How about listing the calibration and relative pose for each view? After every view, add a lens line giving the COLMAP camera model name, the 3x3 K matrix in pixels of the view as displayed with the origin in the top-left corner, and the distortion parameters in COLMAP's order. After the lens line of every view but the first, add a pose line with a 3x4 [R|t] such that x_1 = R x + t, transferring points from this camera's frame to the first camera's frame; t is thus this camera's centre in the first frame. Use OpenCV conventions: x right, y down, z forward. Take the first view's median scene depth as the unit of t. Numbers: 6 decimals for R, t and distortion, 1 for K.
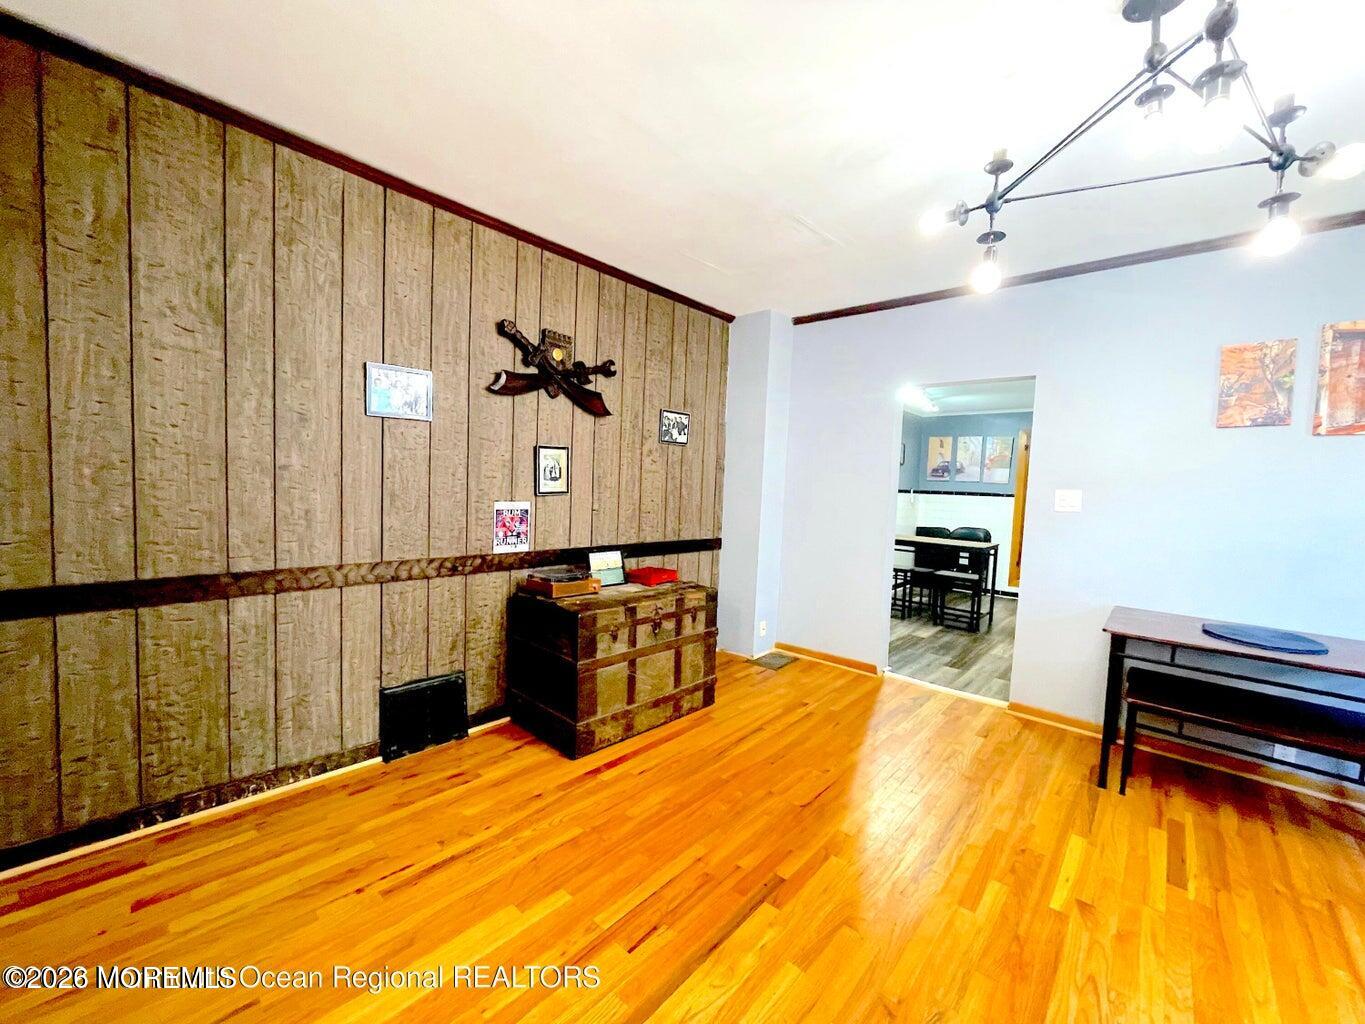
lens RADIAL K [[551.3, 0, 683.1], [0, 551.3, 515.8], [0, 0, 1]] dist [-0.002958, -0.000503]
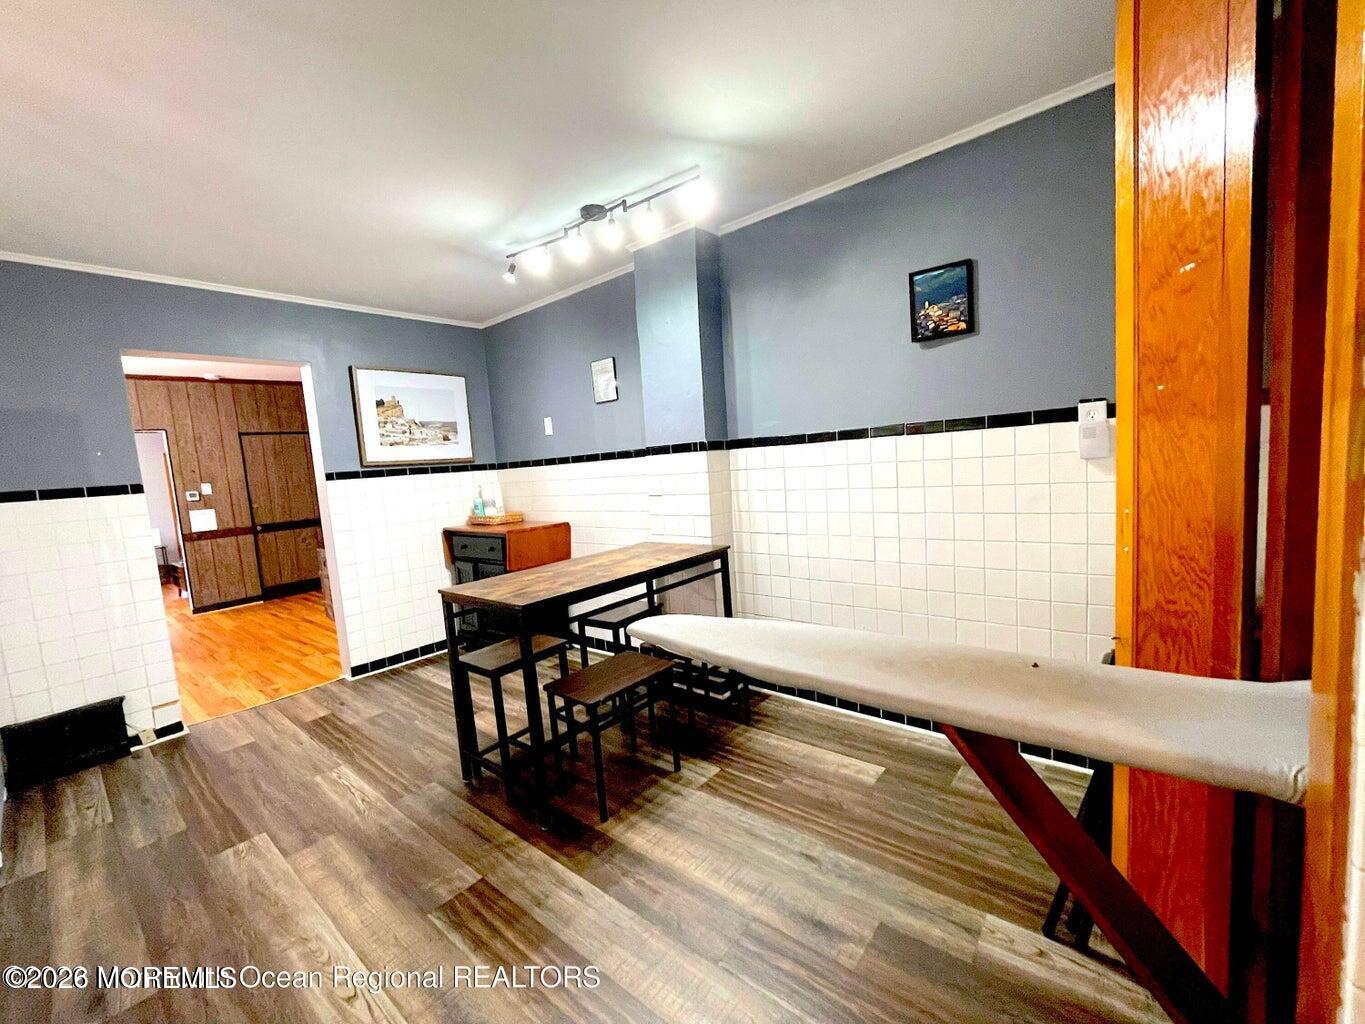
lens RADIAL K [[551.3, 0, 683.1], [0, 551.3, 515.8], [0, 0, 1]] dist [-0.002958, -0.000503]
pose [[0.028352, 0.055507, -0.998056, 1.605415], [0.015975, 0.998304, 0.055975, -0.031302], [0.999470, -0.017531, 0.027417, 1.939787]]
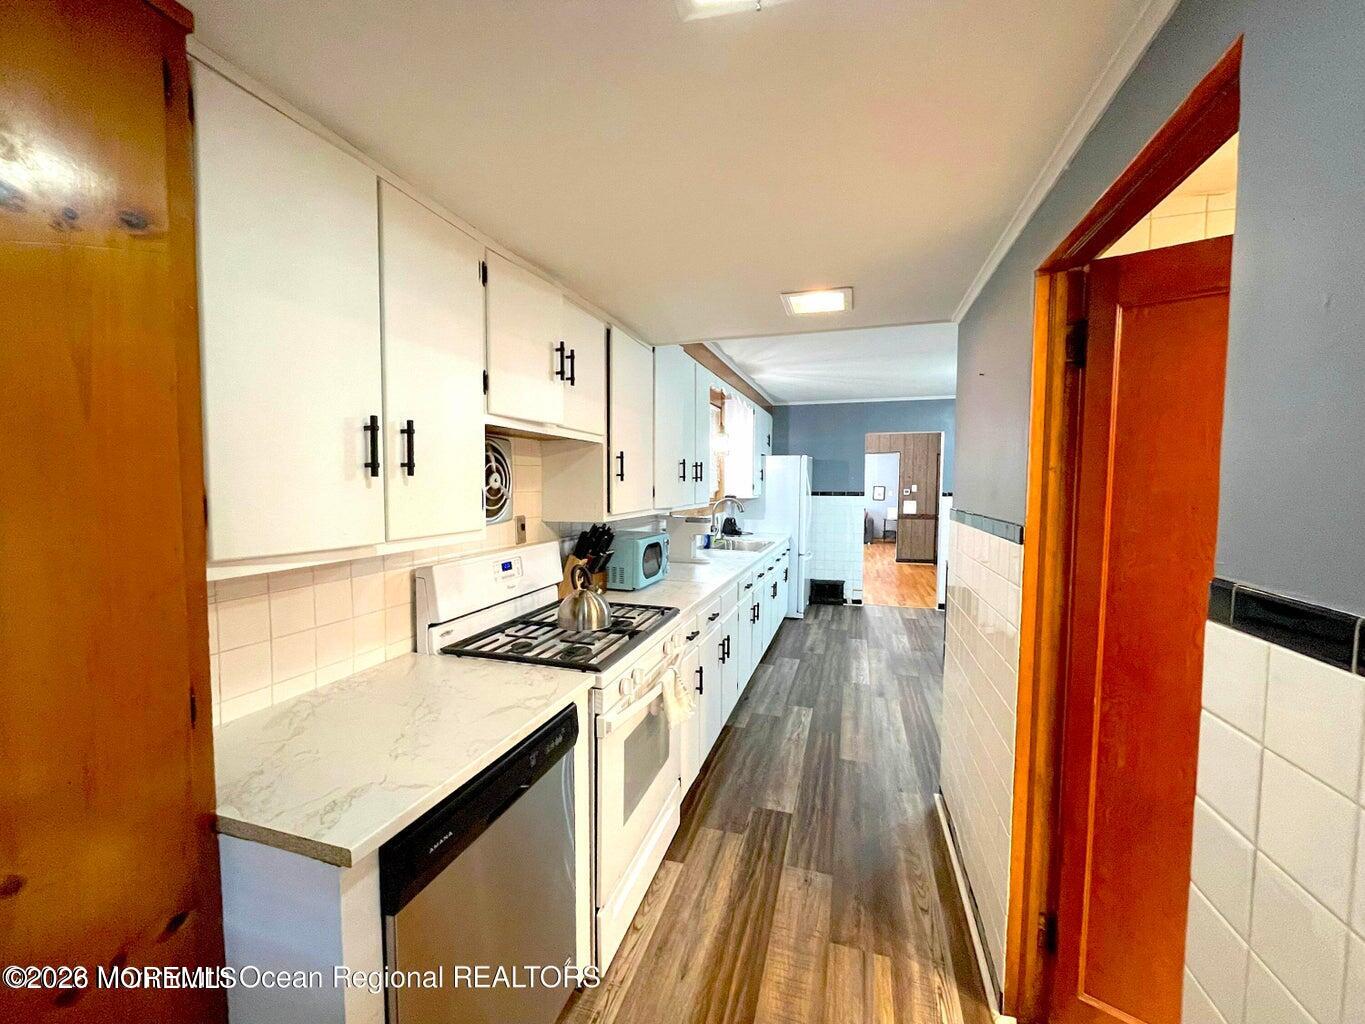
lens RADIAL K [[551.3, 0, 683.1], [0, 551.3, 515.8], [0, 0, 1]] dist [-0.002958, -0.000503]
pose [[-0.910596, -0.016528, -0.412967, 2.144564], [-0.063057, 0.993058, 0.099297, -0.121916], [0.408459, 0.116459, -0.905317, 2.678648]]
